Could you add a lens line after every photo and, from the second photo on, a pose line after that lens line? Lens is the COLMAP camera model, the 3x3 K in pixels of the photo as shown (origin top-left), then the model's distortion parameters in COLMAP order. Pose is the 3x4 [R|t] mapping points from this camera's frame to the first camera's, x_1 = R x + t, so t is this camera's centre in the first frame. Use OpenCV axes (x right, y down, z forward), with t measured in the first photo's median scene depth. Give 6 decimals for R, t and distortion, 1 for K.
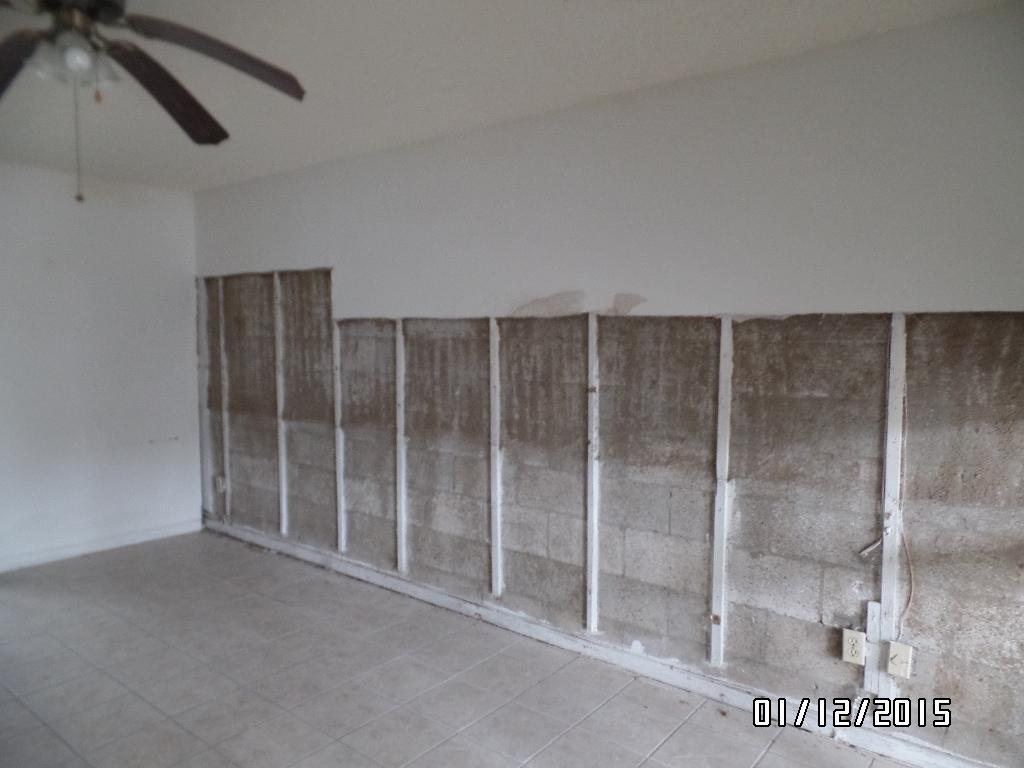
lens RADIAL K [[696.6, 0, 510.9], [0, 696.6, 387.8], [0, 0, 1]] dist [0.009186, -0.009211]
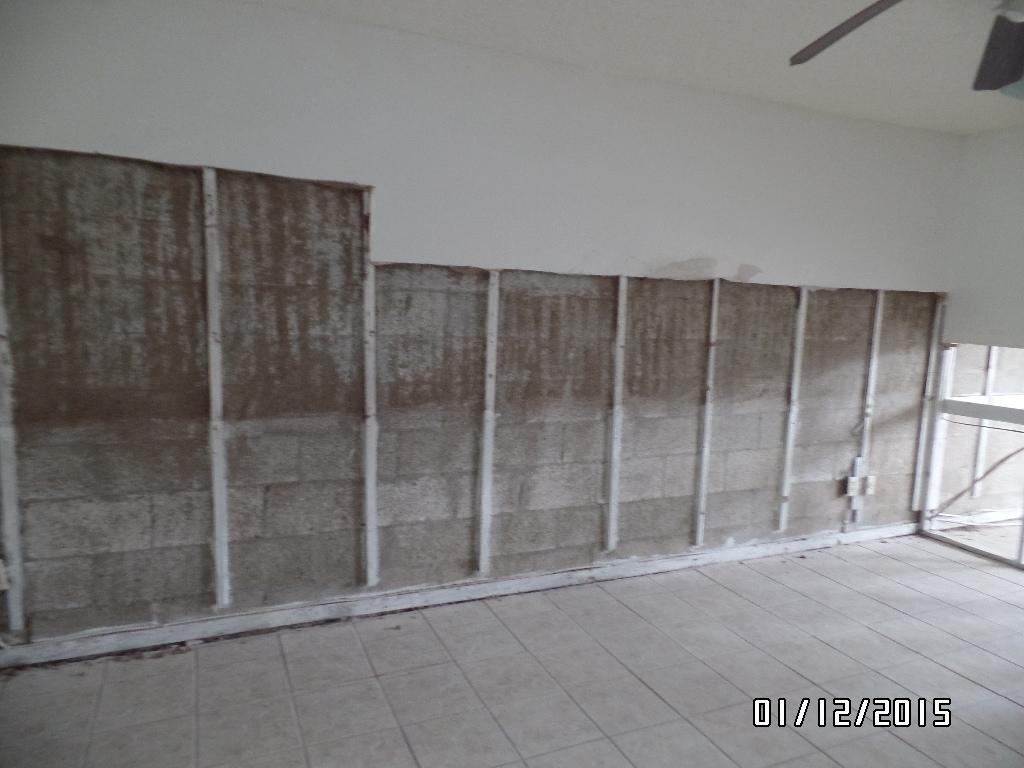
lens RADIAL K [[696.6, 0, 512.7], [0, 696.6, 392.8], [0, 0, 1]] dist [0.009186, -0.009211]
pose [[0.478498, -0.108344, 0.871379, -0.981848], [0.033946, 0.993899, 0.104937, -0.045252], [-0.877432, -0.020633, 0.479257, 0.660505]]
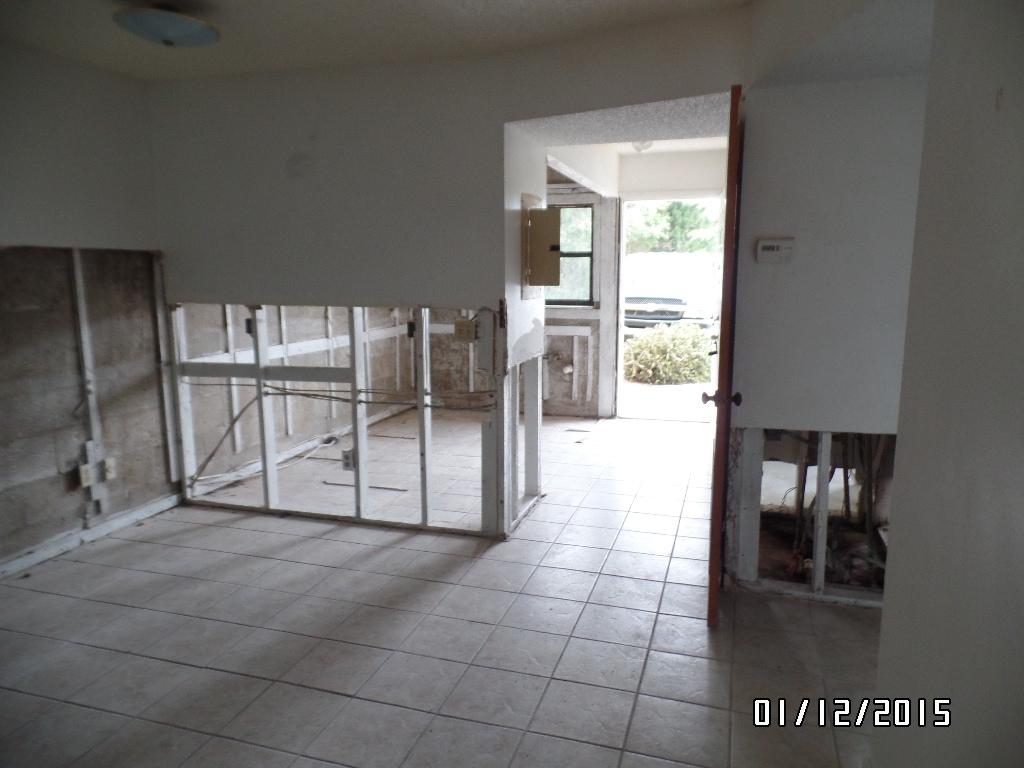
lens RADIAL K [[696.6, 0, 514.6], [0, 696.6, 388.2], [0, 0, 1]] dist [0.009186, -0.009211]
pose [[-0.346504, -0.159110, 0.924456, -0.842408], [0.066955, 0.978801, 0.193560, -0.026997], [-0.935656, 0.128966, -0.328505, 0.439964]]
